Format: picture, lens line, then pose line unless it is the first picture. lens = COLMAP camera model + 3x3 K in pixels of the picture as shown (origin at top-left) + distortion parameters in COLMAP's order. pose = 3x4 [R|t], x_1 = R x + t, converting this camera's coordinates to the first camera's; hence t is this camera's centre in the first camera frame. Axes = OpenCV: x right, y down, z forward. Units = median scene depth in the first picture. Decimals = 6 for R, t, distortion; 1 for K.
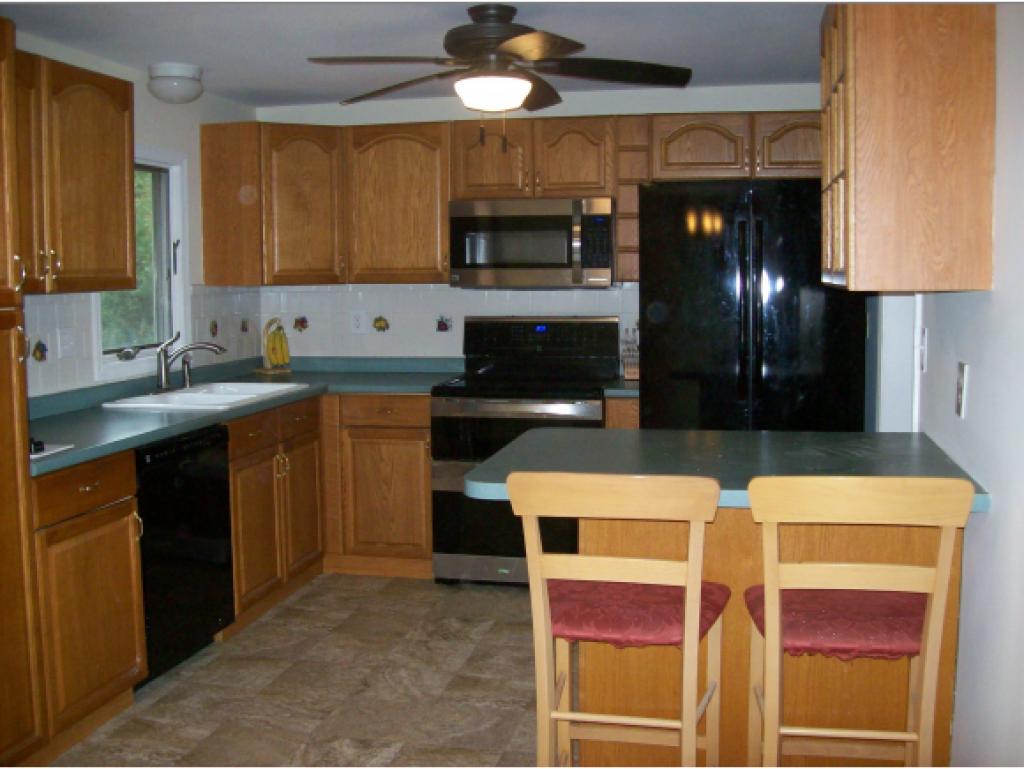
lens RADIAL K [[1085.3, 0, 512.0], [0, 1085.3, 384.5], [0, 0, 1]] dist [-0.178155, 0.133748]
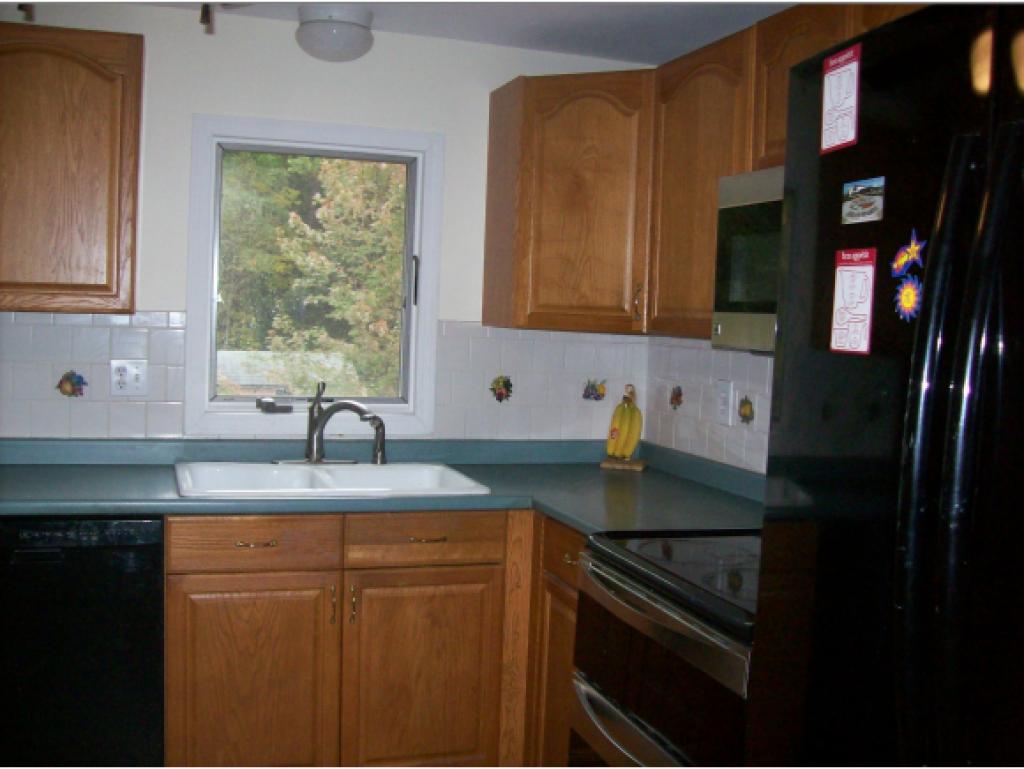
lens RADIAL K [[1085.3, 0, 512.0], [0, 1085.3, 384.5], [0, 0, 1]] dist [-0.178155, 0.133748]
pose [[0.513666, 0.085781, -0.853691, 0.358444], [-0.132080, 0.991035, 0.020108, -0.077721], [0.847763, 0.102427, 0.520391, 0.721929]]
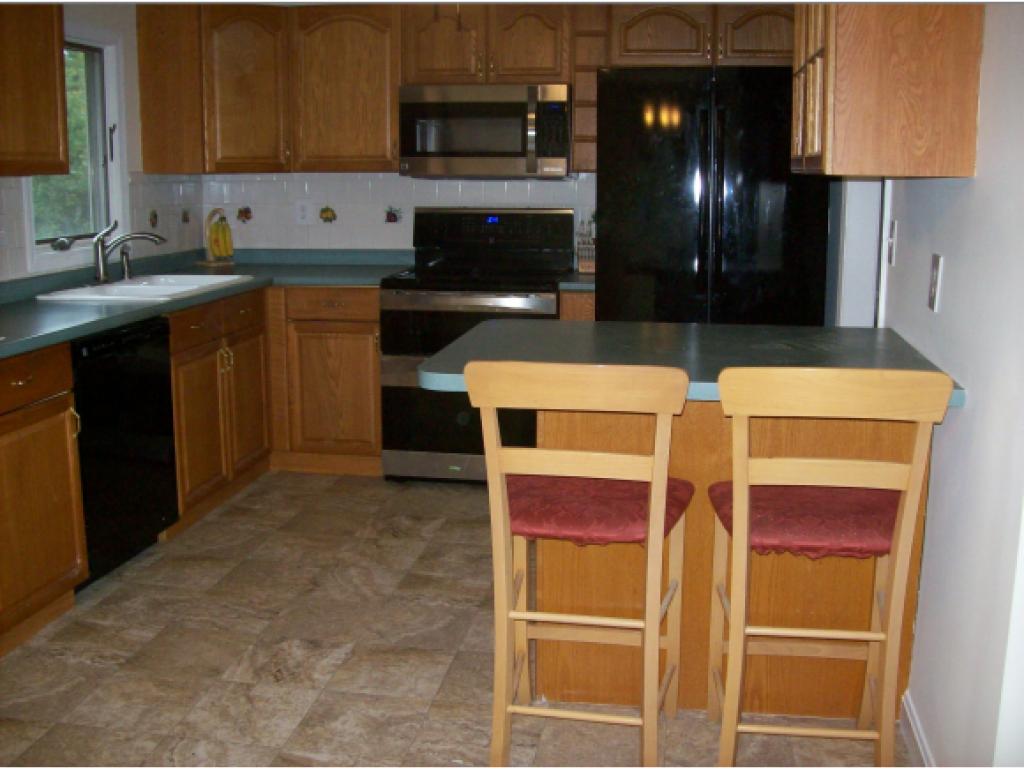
lens RADIAL K [[1085.3, 0, 512.0], [0, 1085.3, 384.5], [0, 0, 1]] dist [-0.178155, 0.133748]
pose [[0.998742, 0.002831, 0.050072, -0.005296], [-0.007426, 0.995748, 0.091815, 0.006791], [-0.049599, -0.092072, 0.994516, 0.026868]]
